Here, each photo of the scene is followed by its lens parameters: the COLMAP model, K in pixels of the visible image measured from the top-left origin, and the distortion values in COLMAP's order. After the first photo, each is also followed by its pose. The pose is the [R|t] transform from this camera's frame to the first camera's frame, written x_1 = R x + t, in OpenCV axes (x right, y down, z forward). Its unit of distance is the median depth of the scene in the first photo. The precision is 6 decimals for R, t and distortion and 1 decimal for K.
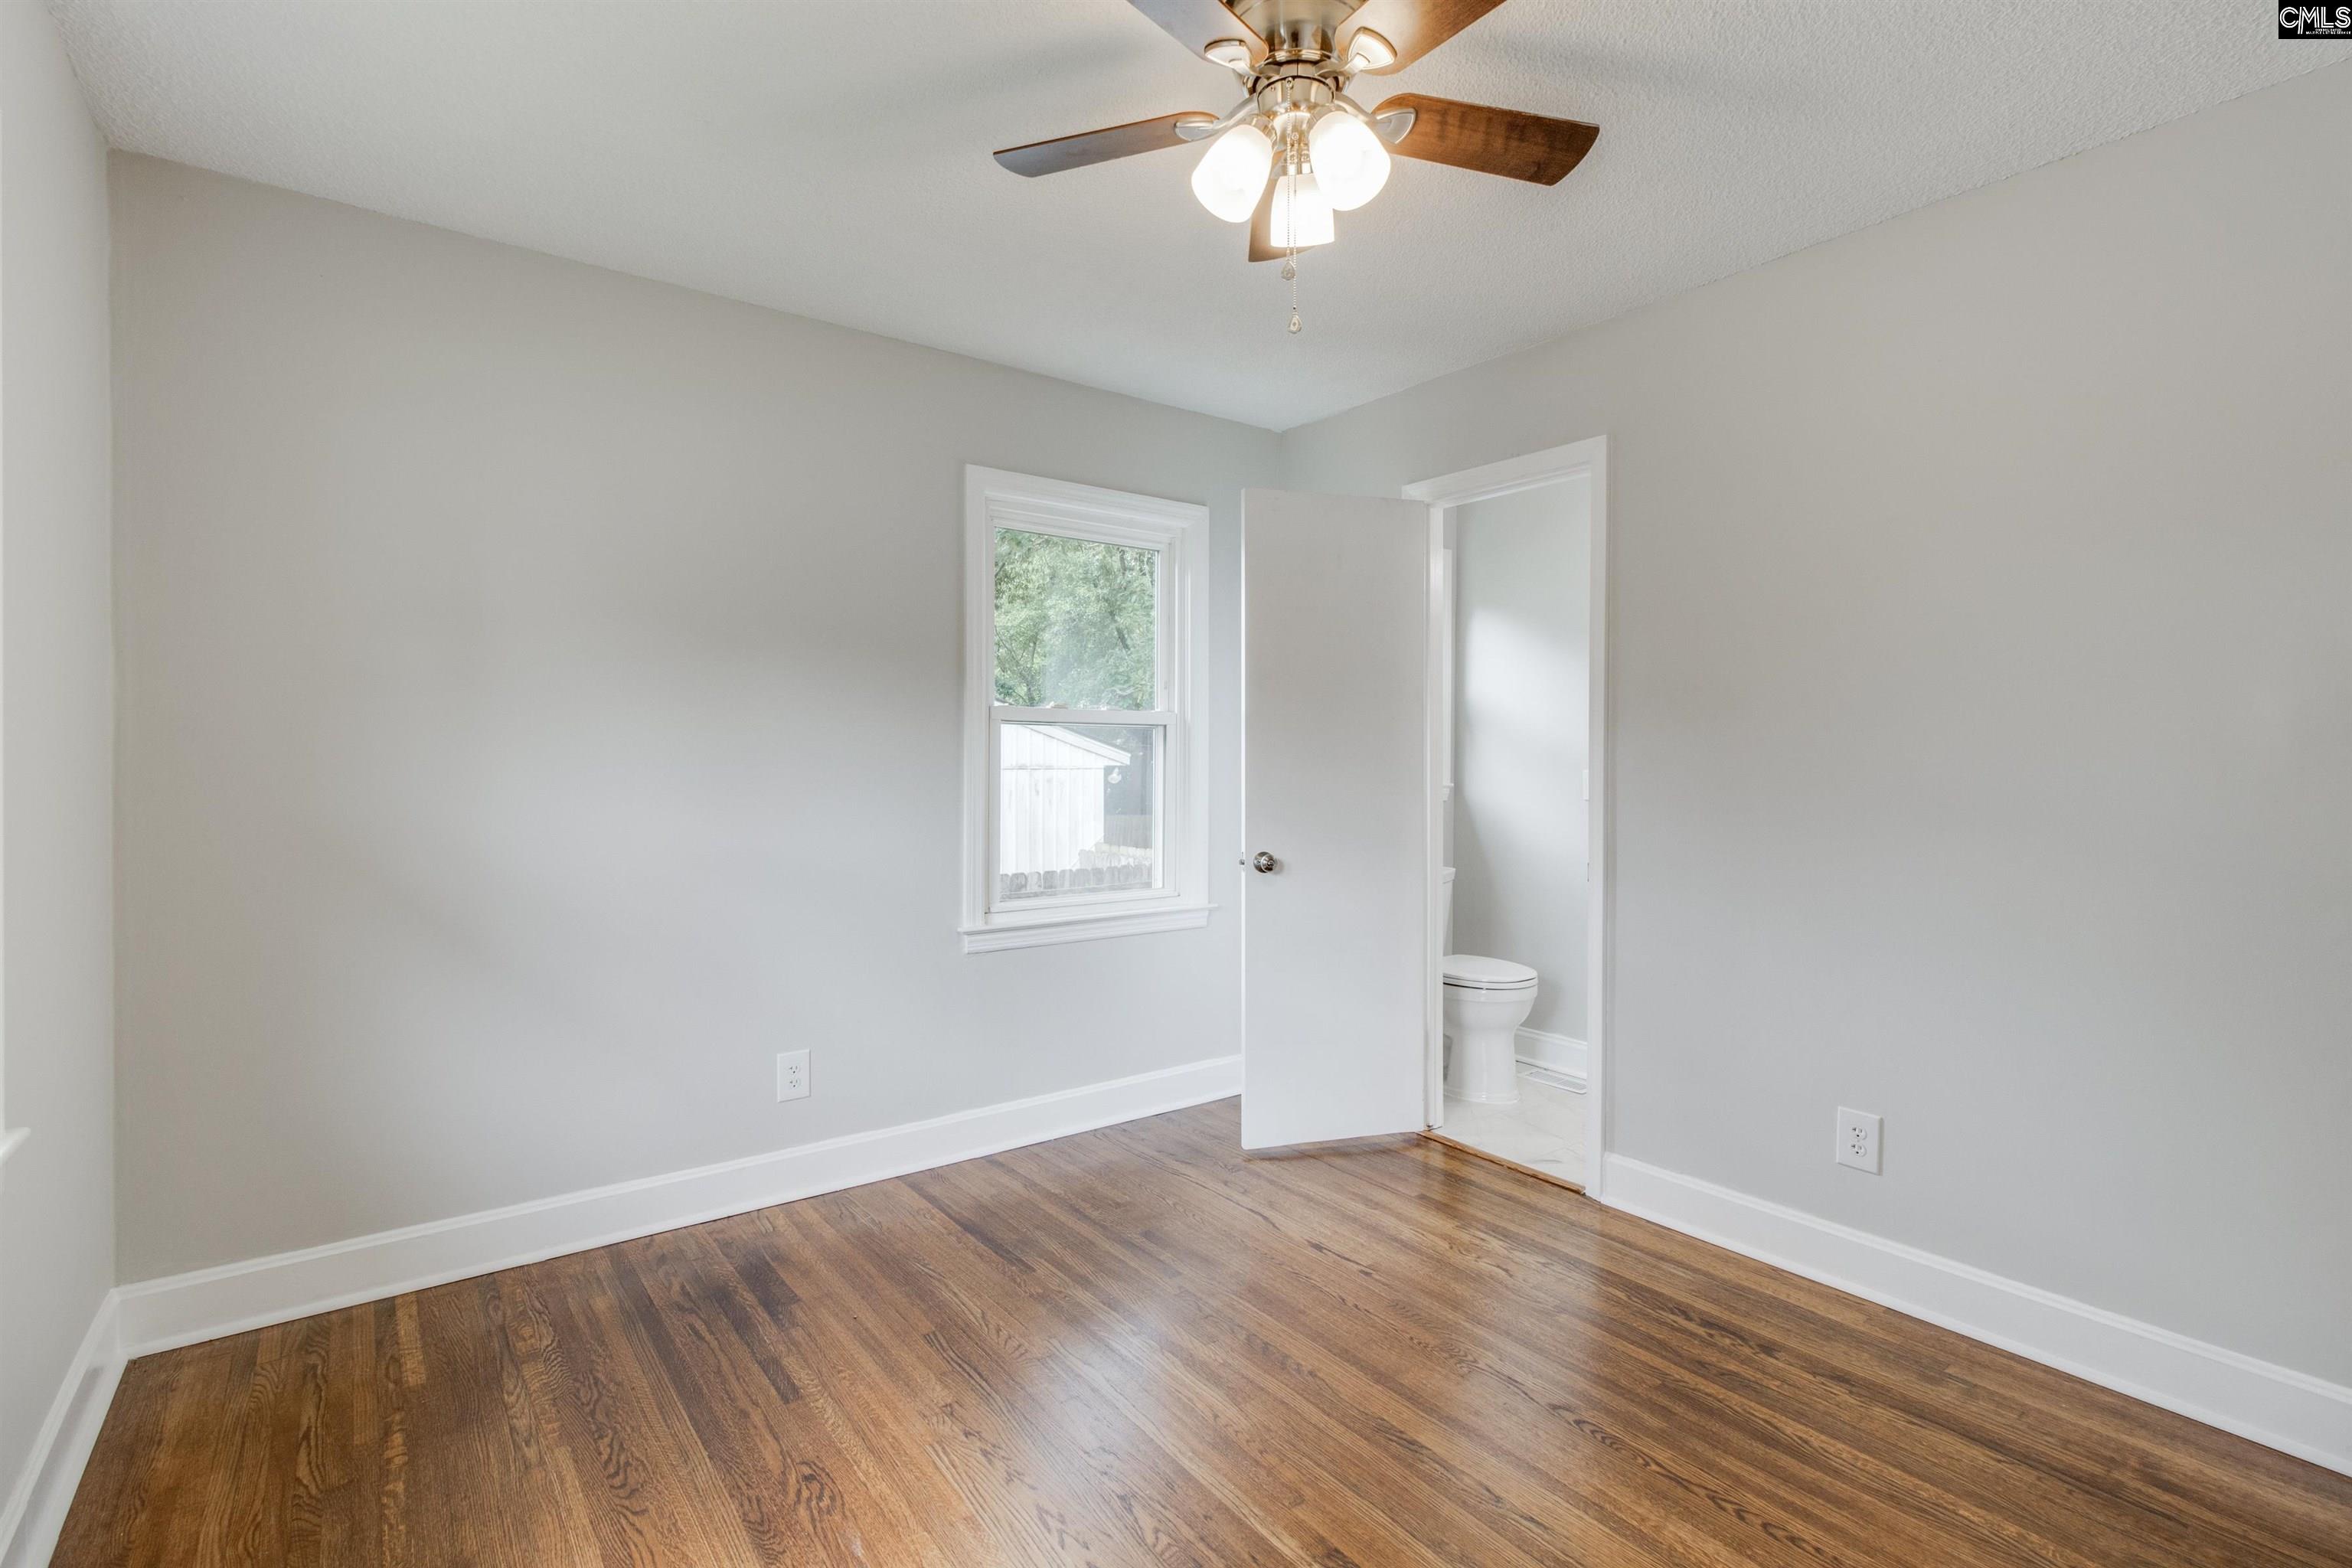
lens RADIAL K [[1093.0, 0, 1180.5], [0, 1093.0, 768.6], [0, 0, 1]] dist [0.002390, 0.000643]
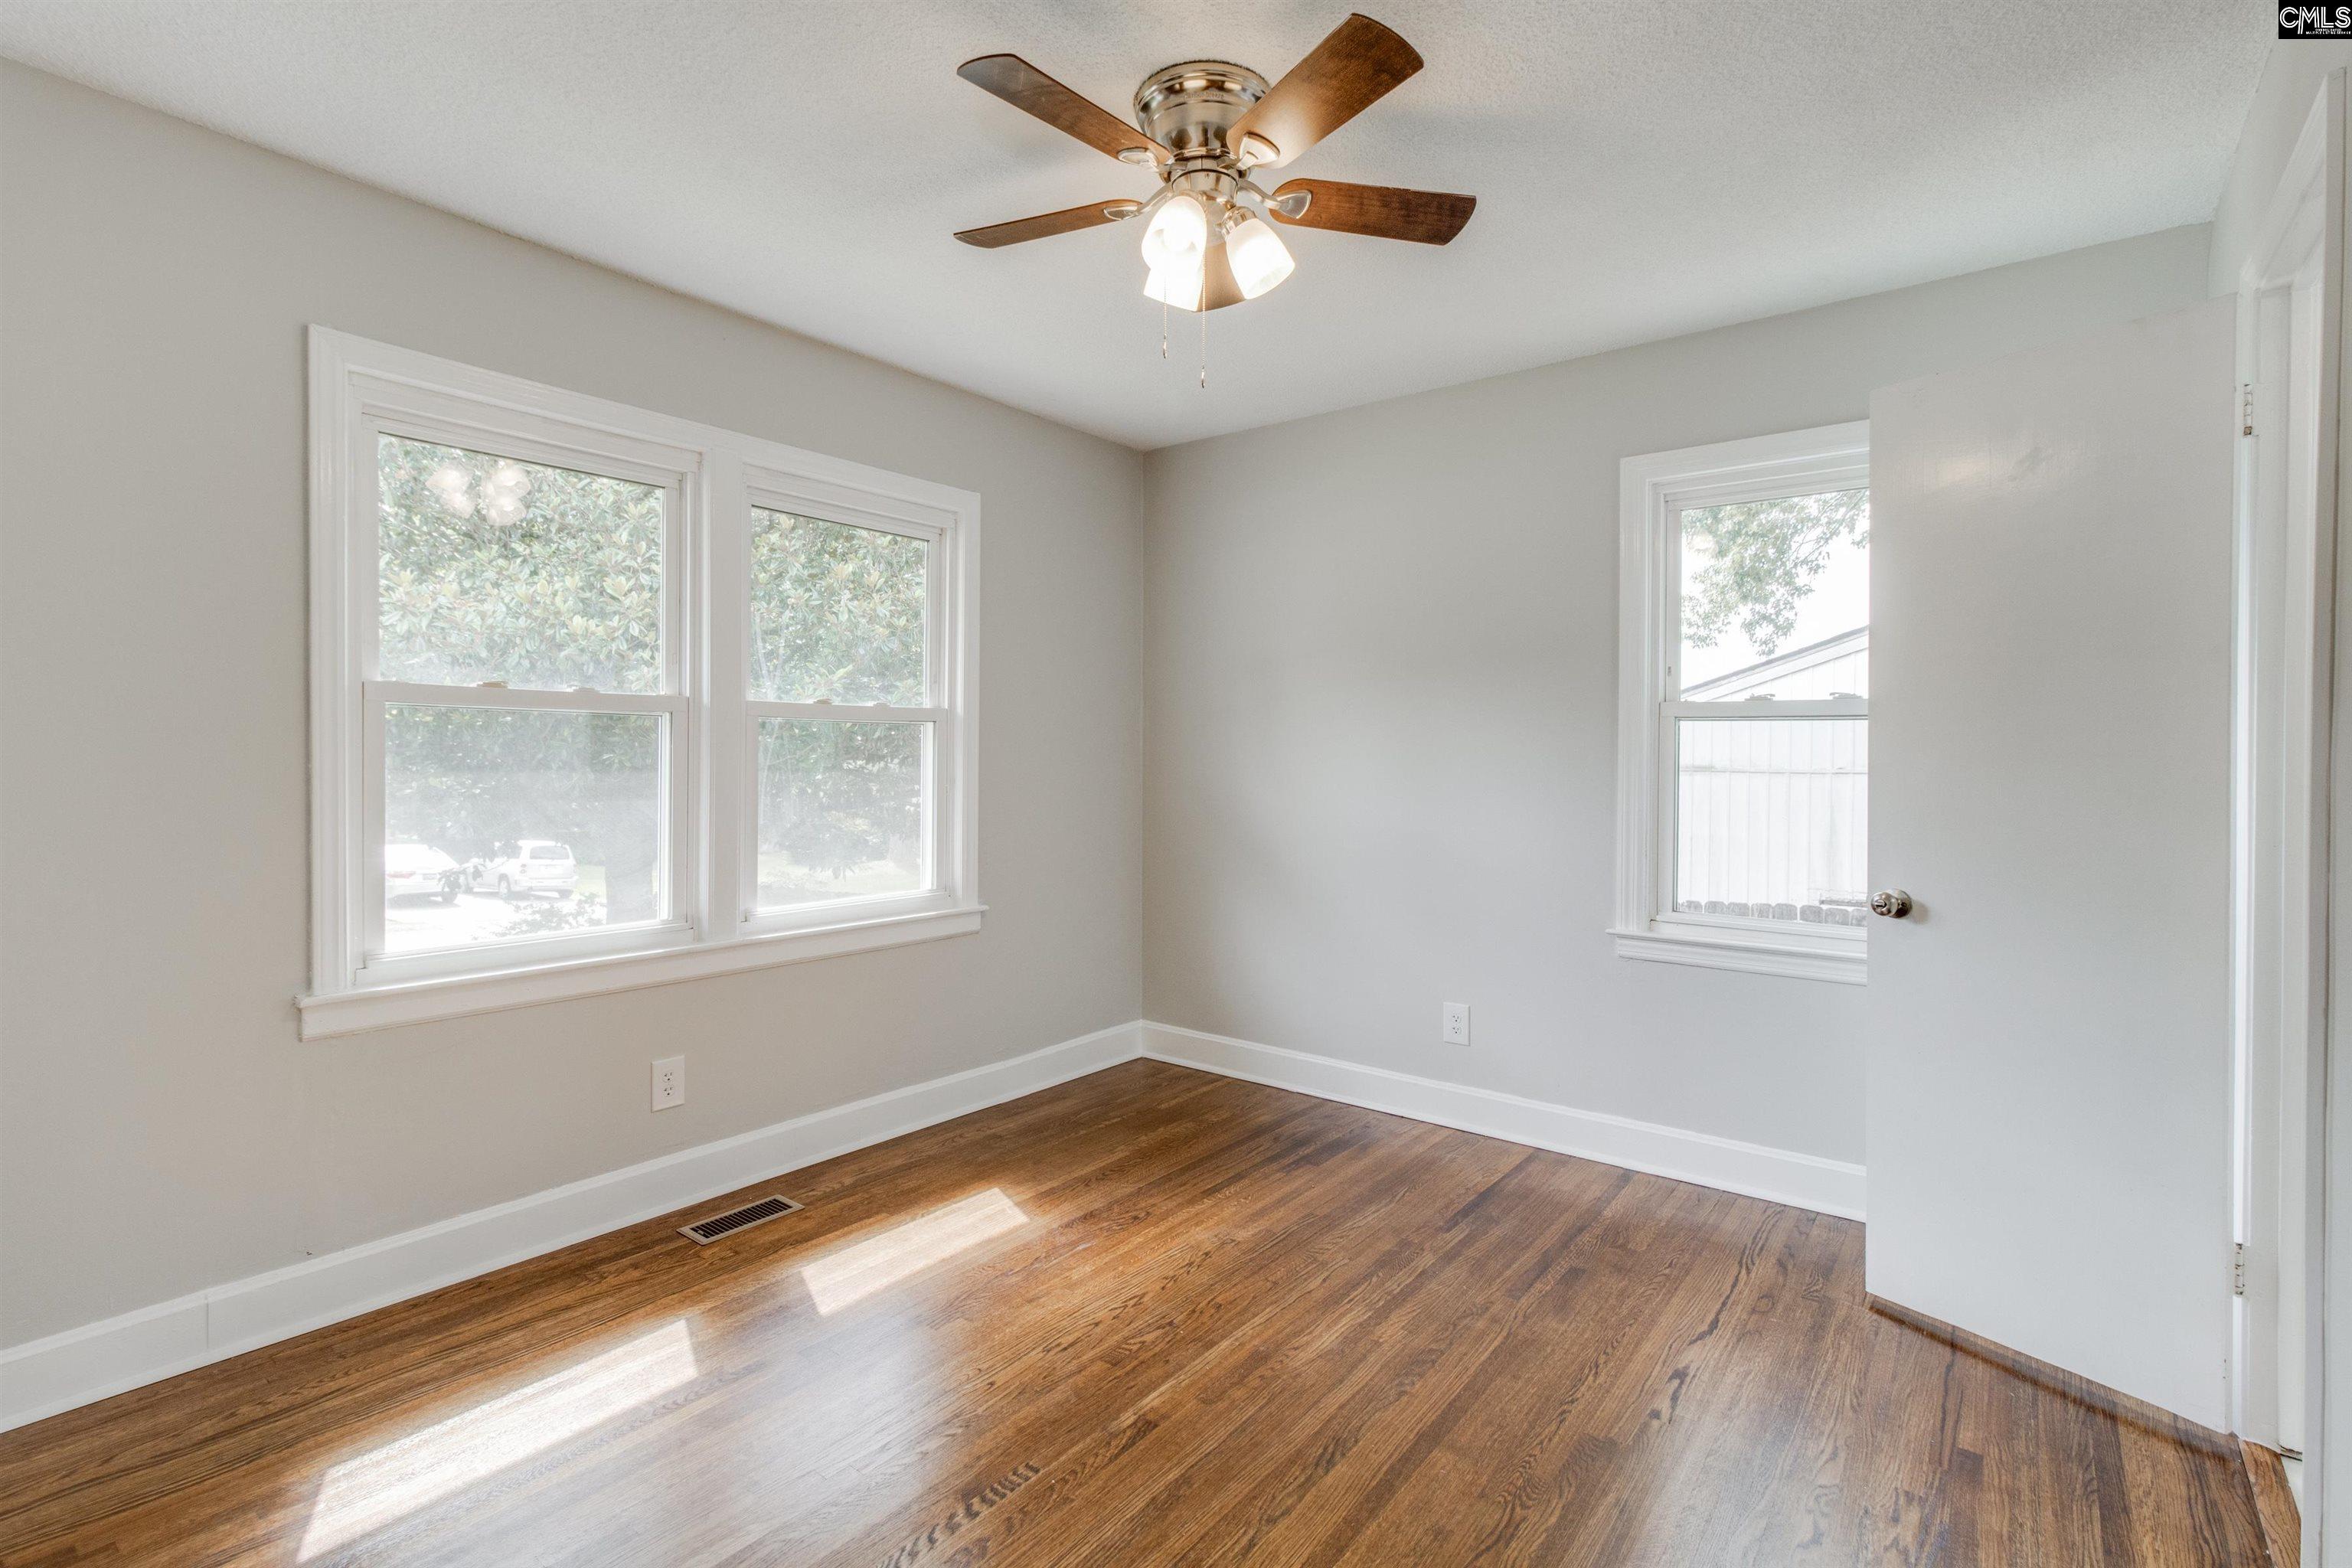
lens RADIAL K [[1093.0, 0, 1180.5], [0, 1093.0, 768.6], [0, 0, 1]] dist [0.002390, 0.000643]
pose [[0.262708, 0.012014, -0.964801, 0.788750], [-0.016352, 0.999834, 0.007997, -0.001350], [0.964737, 0.013675, 0.262861, 0.436929]]
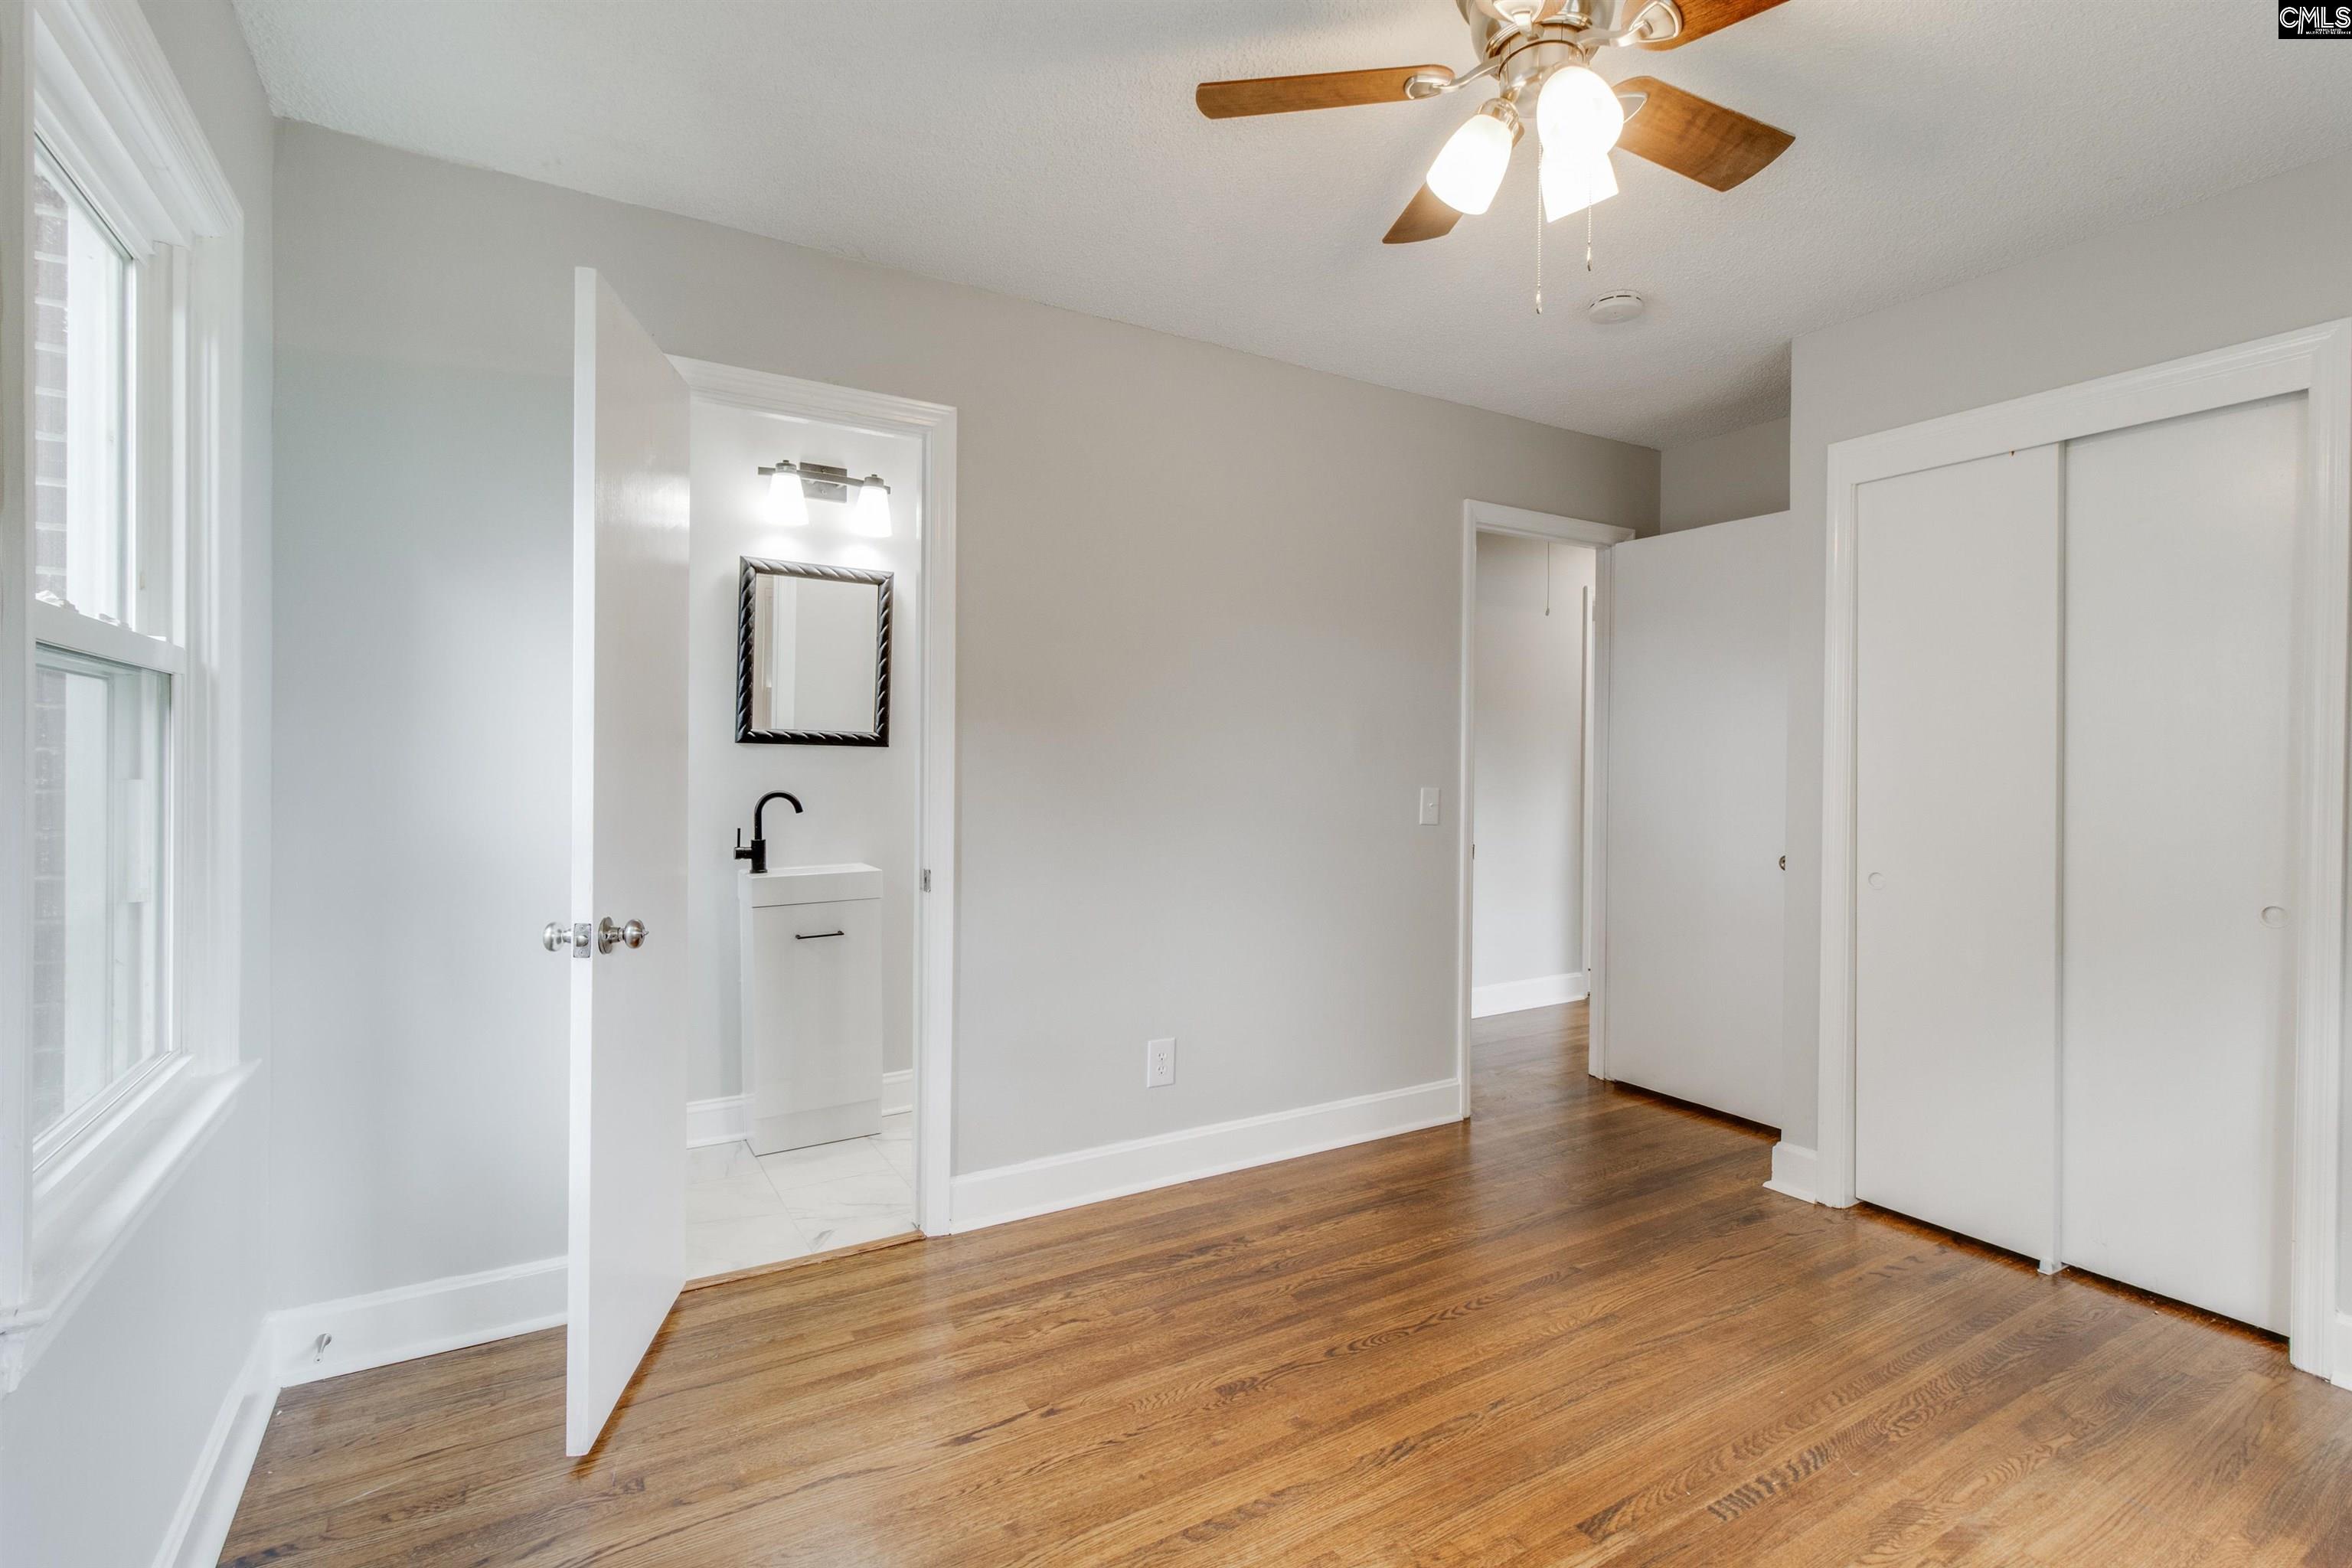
lens RADIAL K [[1065.9, 0, 1185.8], [0, 1065.9, 769.8], [0, 0, 1]] dist [0.000610, 0.000124]
pose [[0.103509, -0.004336, 0.994619, -0.552245], [0.003899, 0.999985, 0.003953, -0.003559], [-0.994621, 0.003469, 0.103524, 0.780563]]
